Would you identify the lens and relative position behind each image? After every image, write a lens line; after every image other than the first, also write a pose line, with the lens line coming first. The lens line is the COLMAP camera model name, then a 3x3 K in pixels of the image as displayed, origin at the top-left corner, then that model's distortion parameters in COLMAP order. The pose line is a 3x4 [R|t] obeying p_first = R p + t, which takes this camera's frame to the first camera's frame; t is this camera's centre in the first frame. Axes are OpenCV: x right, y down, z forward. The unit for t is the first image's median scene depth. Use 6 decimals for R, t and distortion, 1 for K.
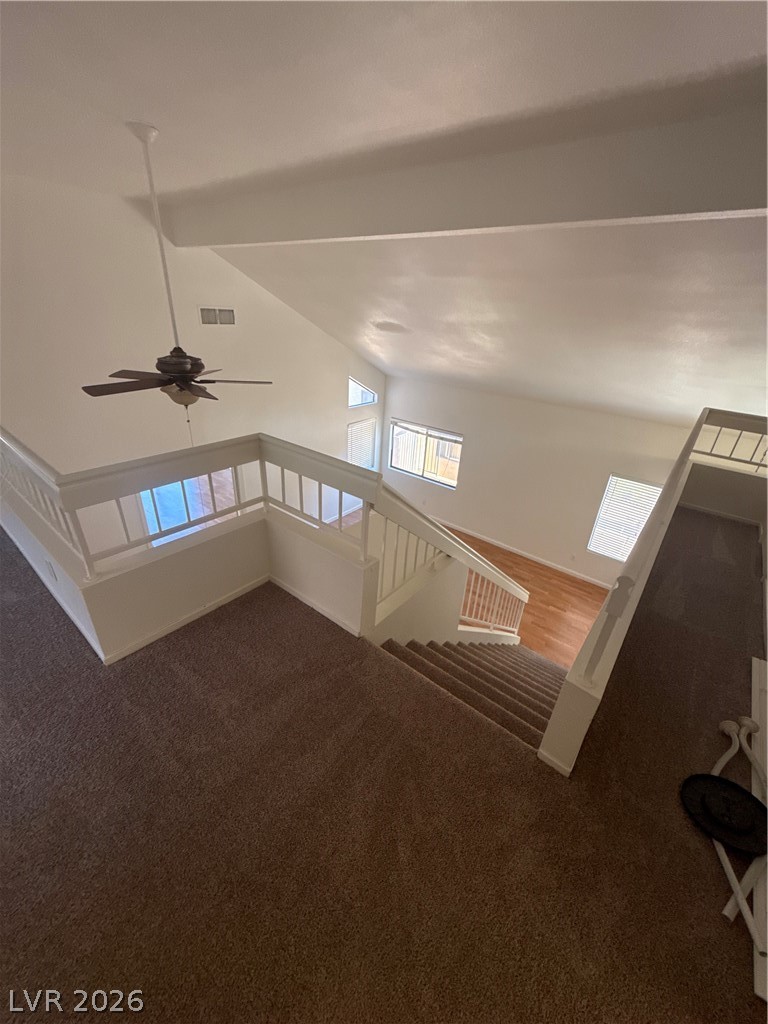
lens RADIAL K [[408.6, 0, 388.1], [0, 408.6, 515.1], [0, 0, 1]] dist [0.000211, -0.000265]
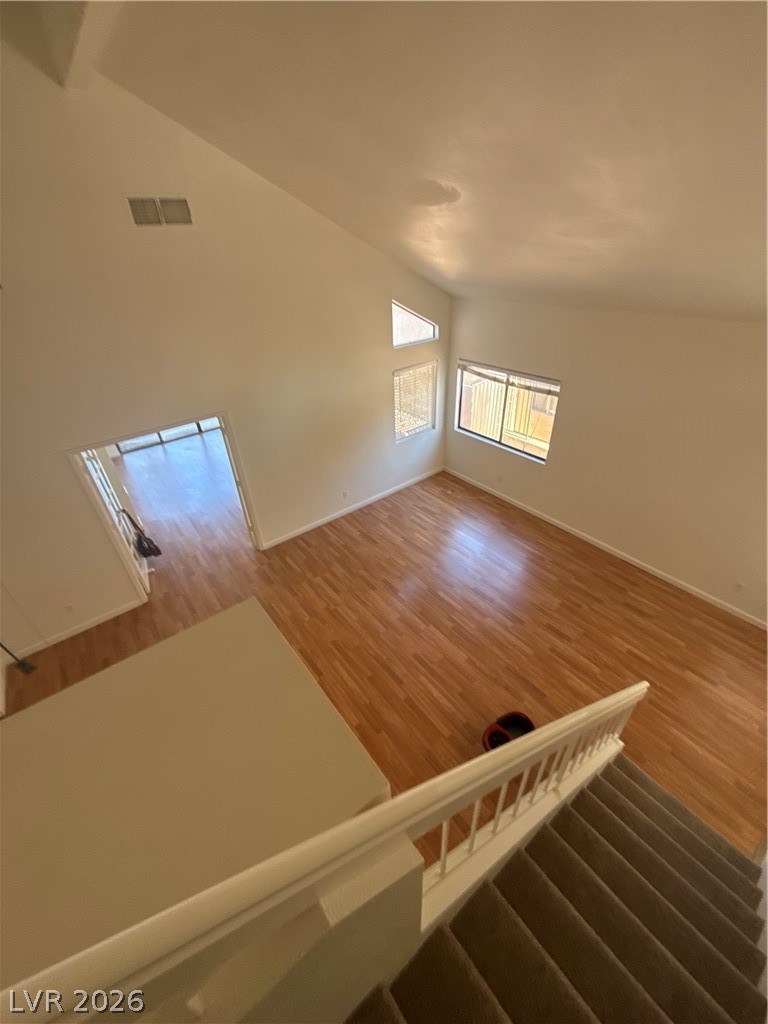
lens RADIAL K [[408.6, 0, 380.5], [0, 408.6, 519.2], [0, 0, 1]] dist [0.000211, -0.000265]
pose [[0.964445, 0.054148, -0.258678, 0.080118], [-0.020338, 0.991090, 0.131632, -0.054622], [0.263500, -0.121690, 0.956953, 0.253479]]
